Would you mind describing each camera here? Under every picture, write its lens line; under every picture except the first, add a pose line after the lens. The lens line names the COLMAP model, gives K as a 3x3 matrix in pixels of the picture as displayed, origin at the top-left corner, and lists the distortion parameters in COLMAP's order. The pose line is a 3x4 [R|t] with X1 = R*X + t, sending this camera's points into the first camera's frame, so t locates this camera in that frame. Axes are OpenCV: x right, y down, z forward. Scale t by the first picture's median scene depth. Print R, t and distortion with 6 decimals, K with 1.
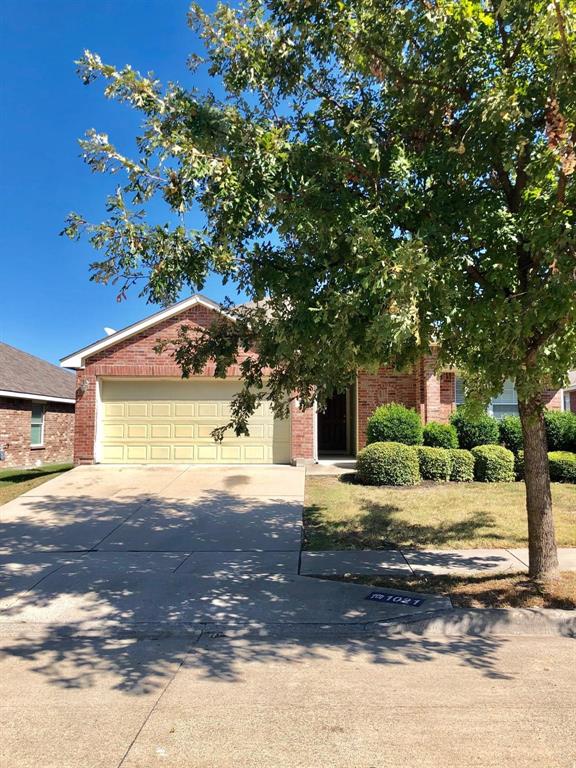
lens RADIAL K [[632.7, 0, 292.4], [0, 632.7, 363.1], [0, 0, 1]] dist [0.026059, -0.022085]
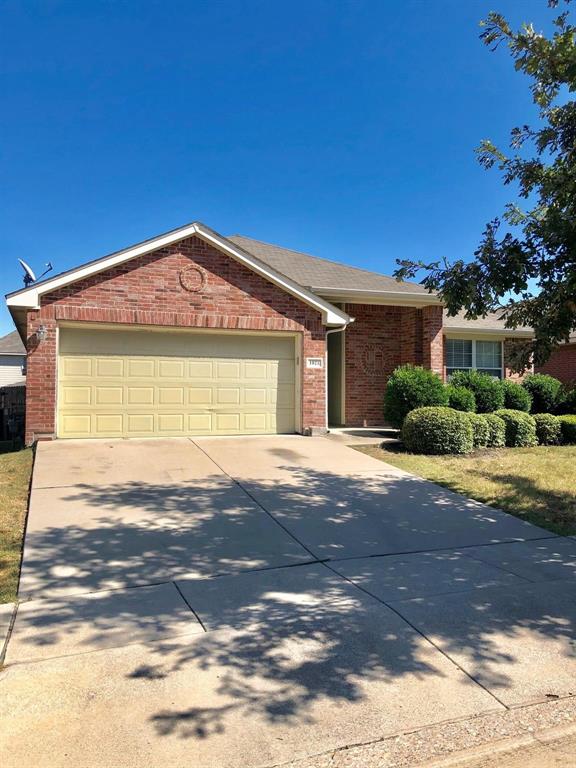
lens RADIAL K [[632.7, 0, 290.4], [0, 632.7, 382.2], [0, 0, 1]] dist [0.026059, -0.022085]
pose [[0.921258, 0.009407, 0.388839, -0.348357], [-0.039996, 0.996699, 0.070648, 0.029234], [-0.386891, -0.080637, 0.918593, 0.218368]]
